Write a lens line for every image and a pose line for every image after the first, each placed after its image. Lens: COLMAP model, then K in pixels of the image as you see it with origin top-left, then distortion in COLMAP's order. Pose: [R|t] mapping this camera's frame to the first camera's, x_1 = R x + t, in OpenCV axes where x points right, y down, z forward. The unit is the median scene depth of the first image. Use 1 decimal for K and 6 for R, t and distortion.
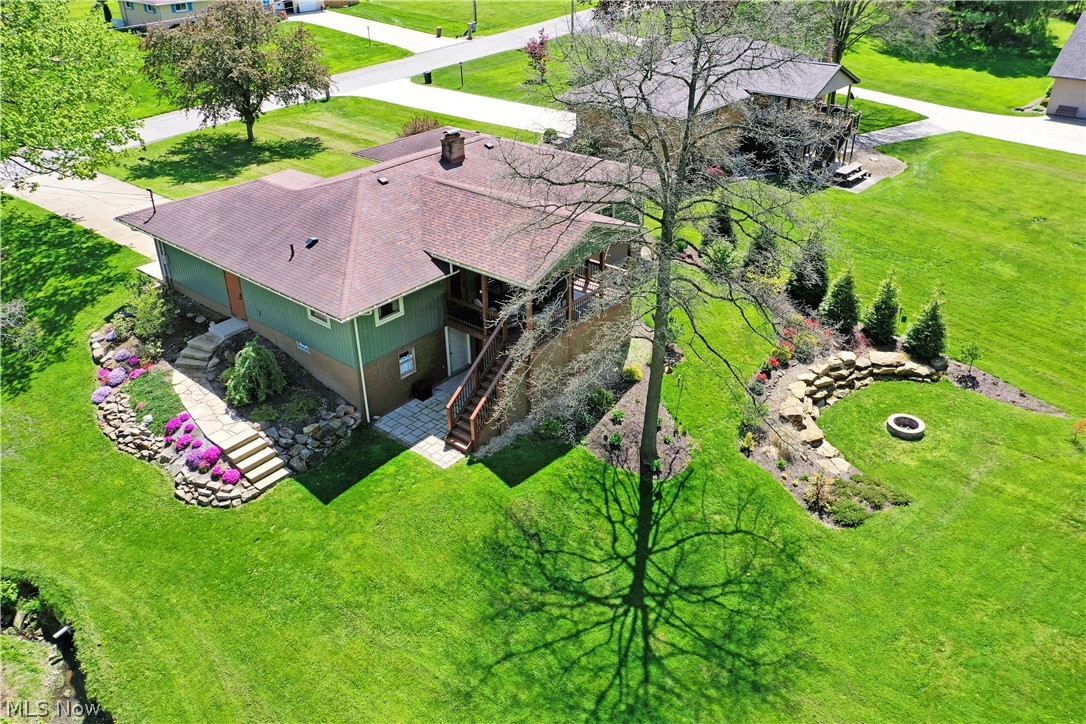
lens RADIAL K [[865.1, 0, 546.0], [0, 865.1, 361.2], [0, 0, 1]] dist [0.005186, 0.012240]
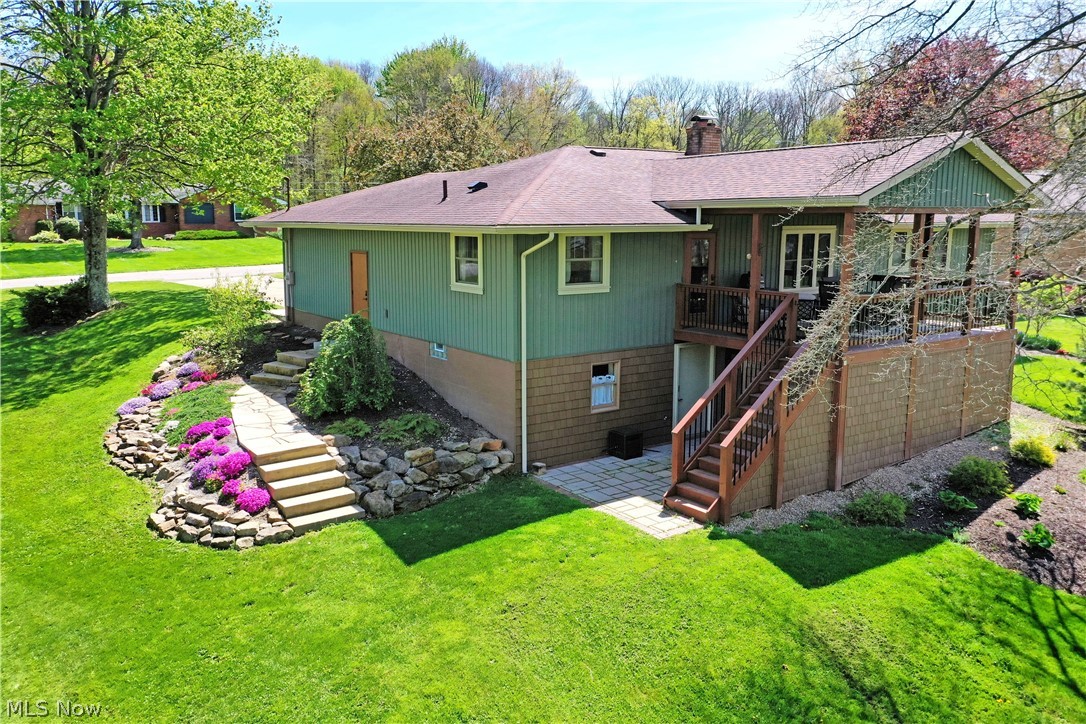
lens RADIAL K [[865.1, 0, 539.7], [0, 865.1, 363.4], [0, 0, 1]] dist [0.005186, 0.012240]
pose [[0.967307, 0.052310, -0.248153, -0.068052], [-0.133511, 0.936961, -0.322921, 0.196058], [0.215618, 0.345495, 0.913314, 0.516040]]
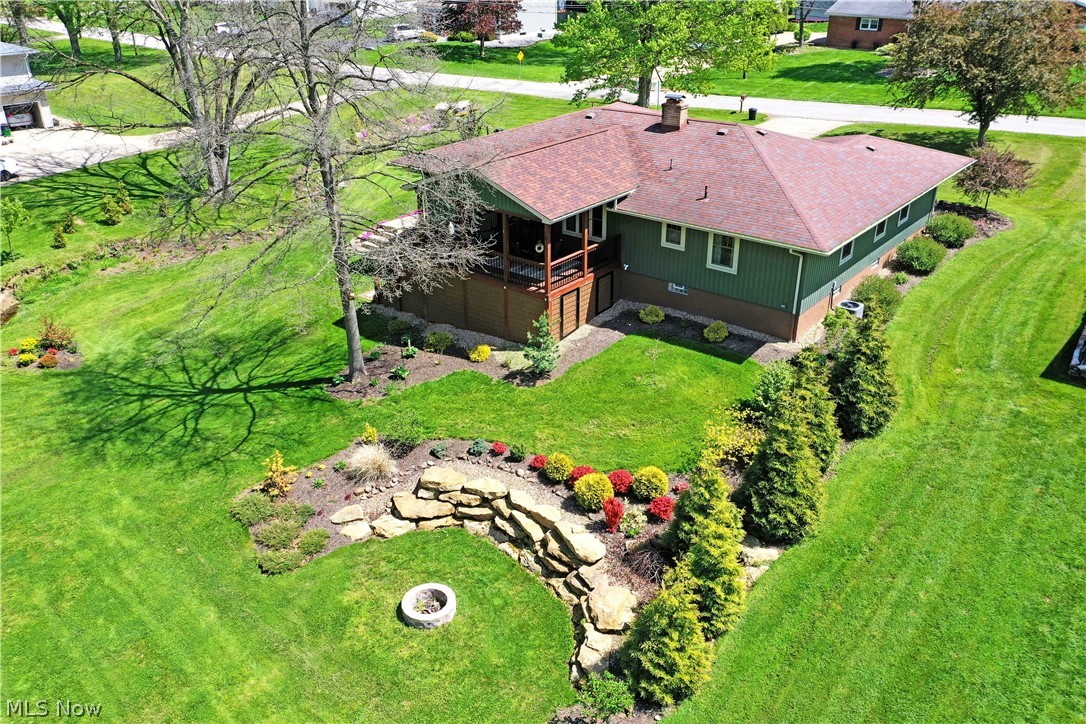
lens RADIAL K [[865.1, 0, 546.0], [0, 865.1, 364.1], [0, 0, 1]] dist [0.005186, 0.012240]
pose [[0.023175, 0.455364, -0.890004, 1.060065], [-0.488000, 0.782130, 0.387464, -0.421781], [0.872536, 0.425342, 0.240343, 0.971954]]
